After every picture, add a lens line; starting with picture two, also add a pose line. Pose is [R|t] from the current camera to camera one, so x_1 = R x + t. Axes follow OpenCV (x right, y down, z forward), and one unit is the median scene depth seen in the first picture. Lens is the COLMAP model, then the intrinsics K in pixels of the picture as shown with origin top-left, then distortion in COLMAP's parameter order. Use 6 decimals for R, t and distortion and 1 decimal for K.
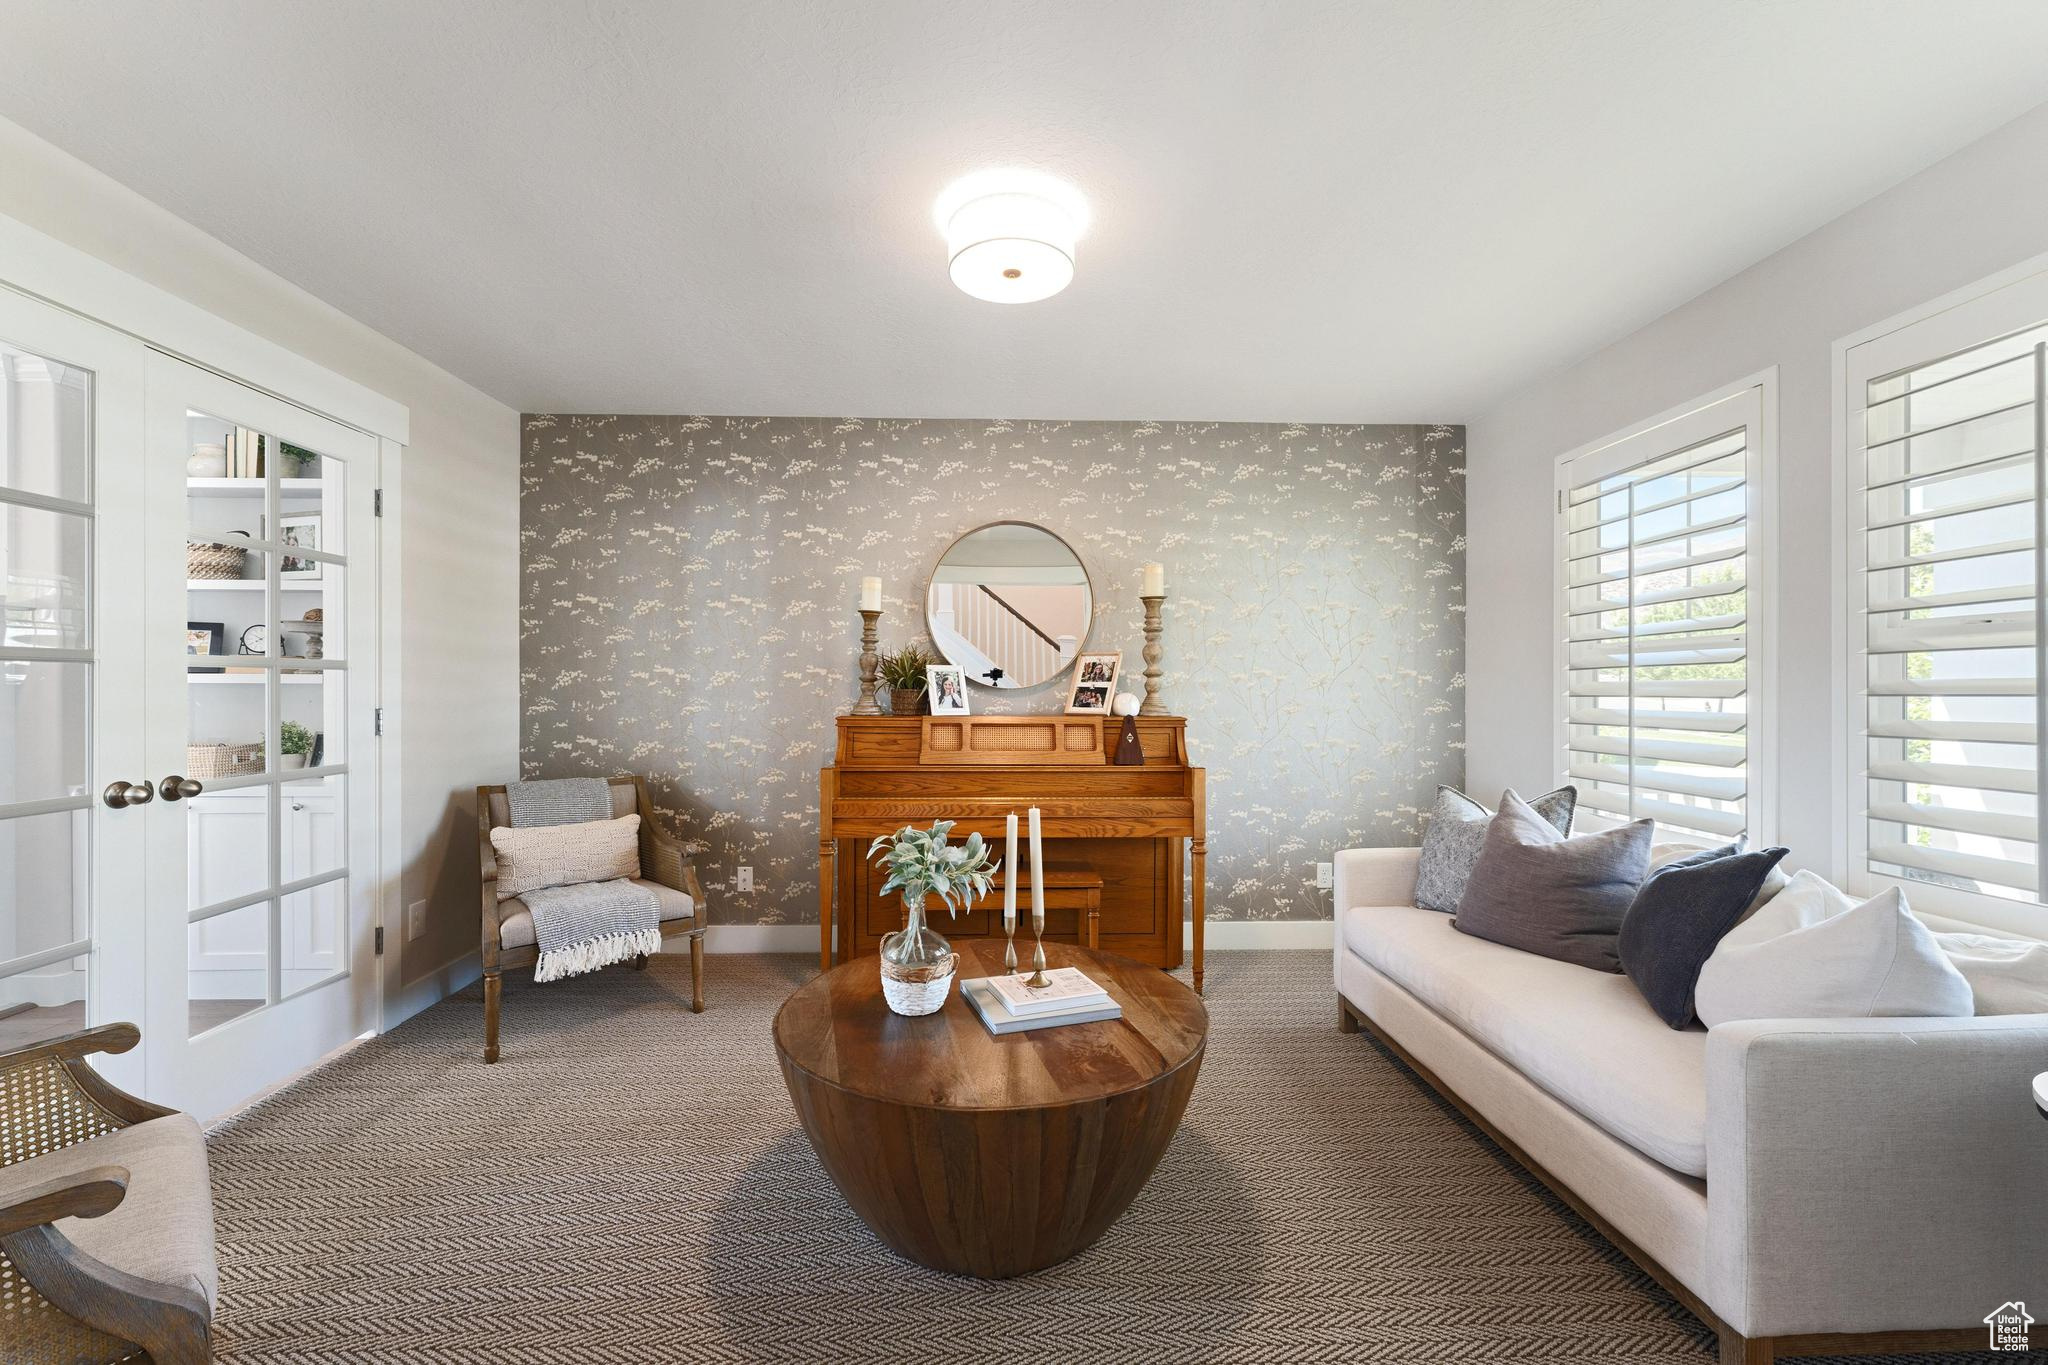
lens RADIAL K [[820.4, 0, 1018.3], [0, 820.4, 682.4], [0, 0, 1]] dist [-0.003686, 0.001550]
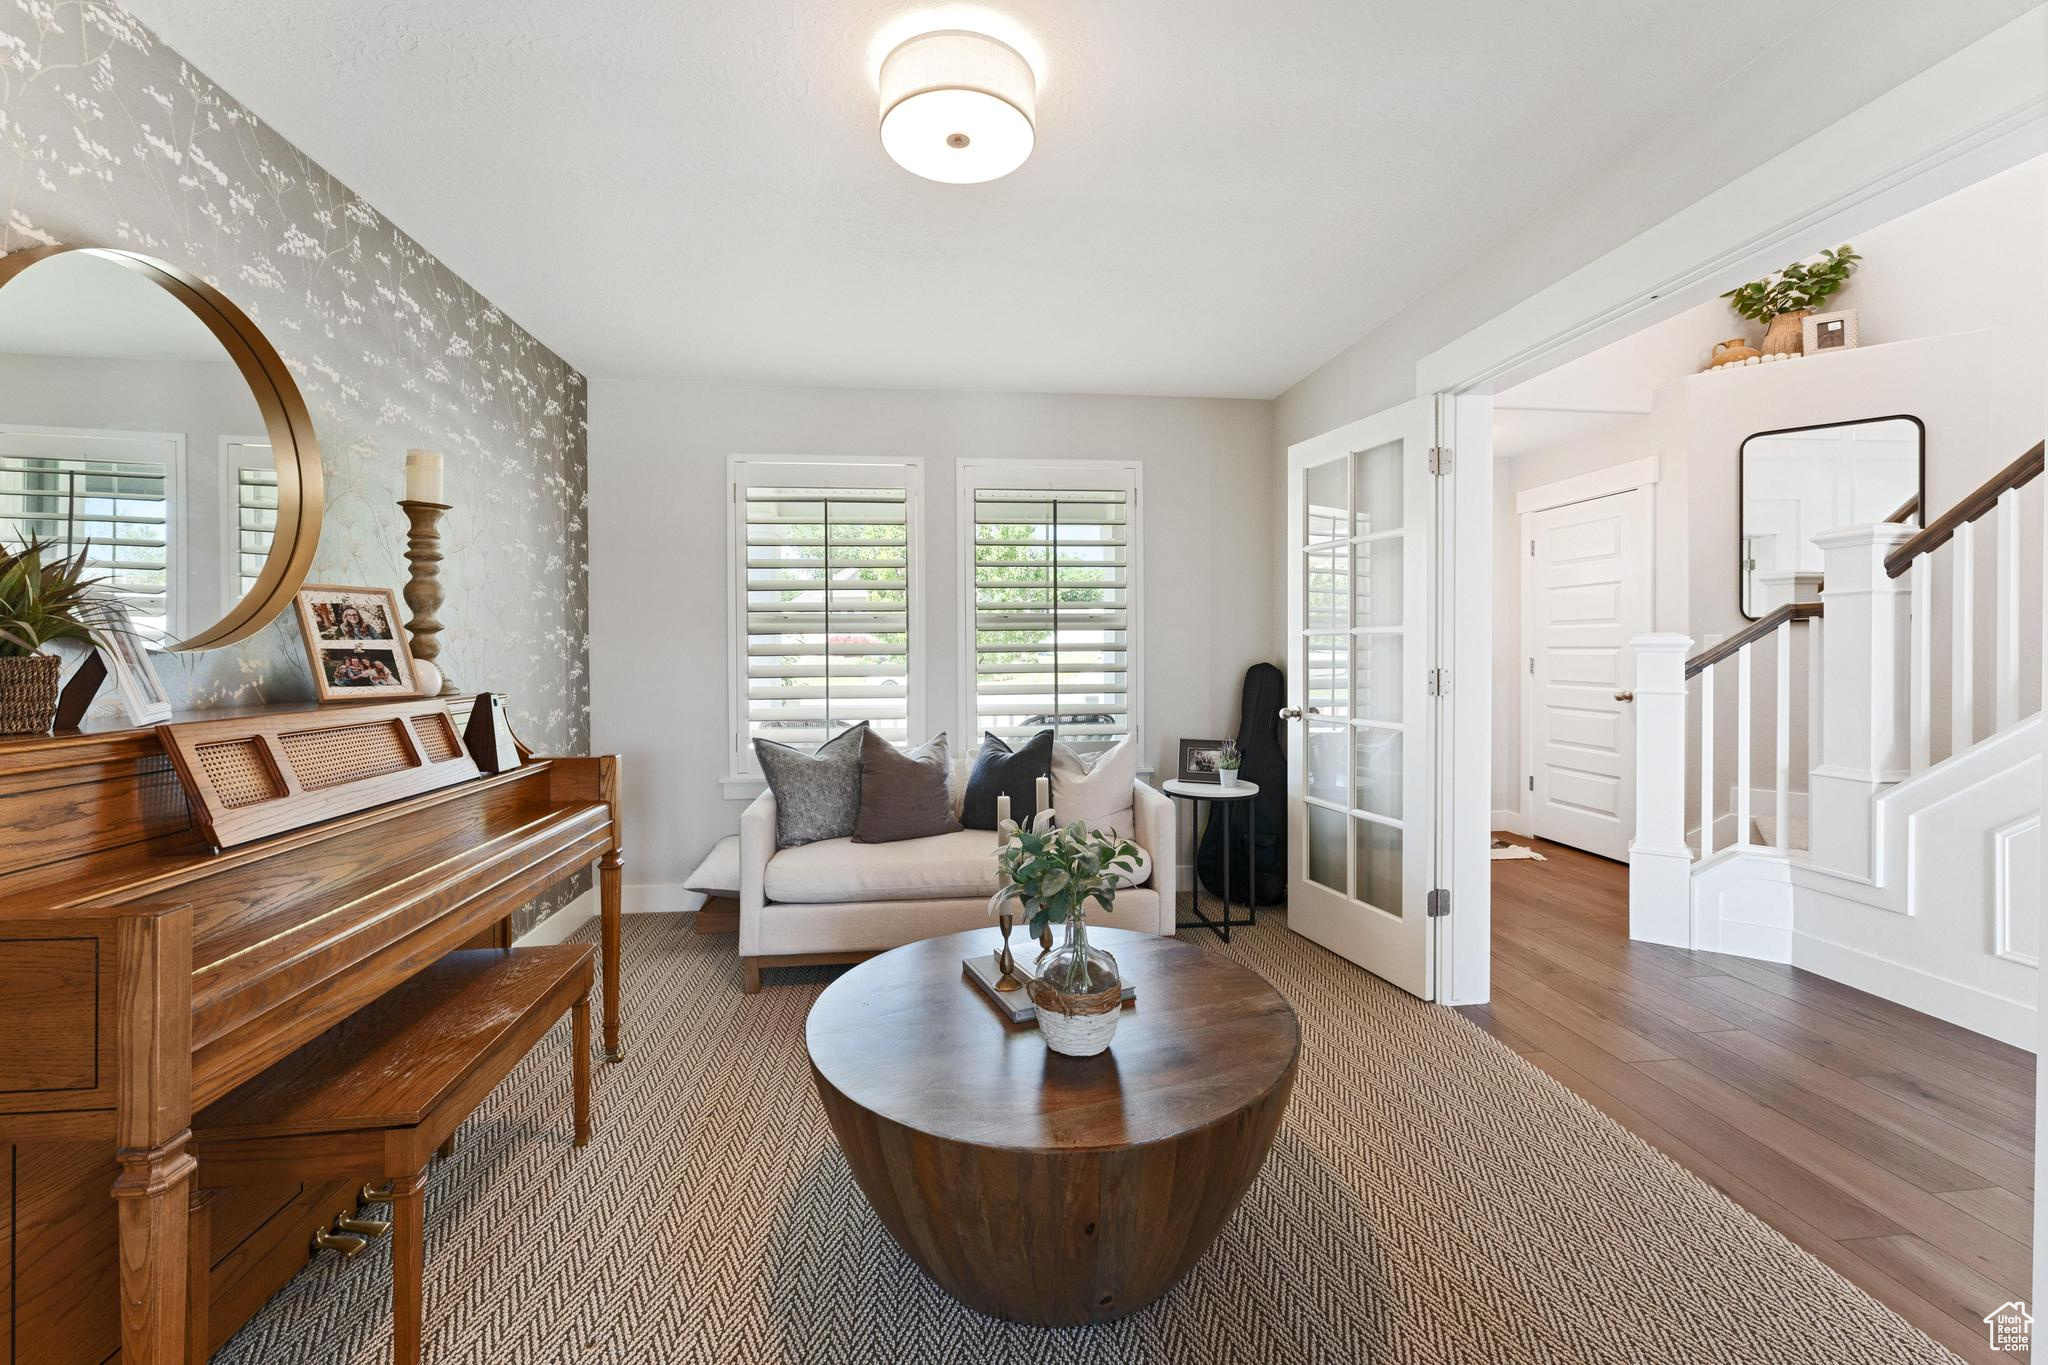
lens RADIAL K [[820.4, 0, 1009.7], [0, 820.4, 651.0], [0, 0, 1]] dist [-0.003686, 0.001550]
pose [[-0.078633, -0.001798, 0.996902, -0.489036], [0.000870, 0.999998, 0.001872, 0.006146], [-0.996903, 0.001014, -0.078631, 0.607411]]
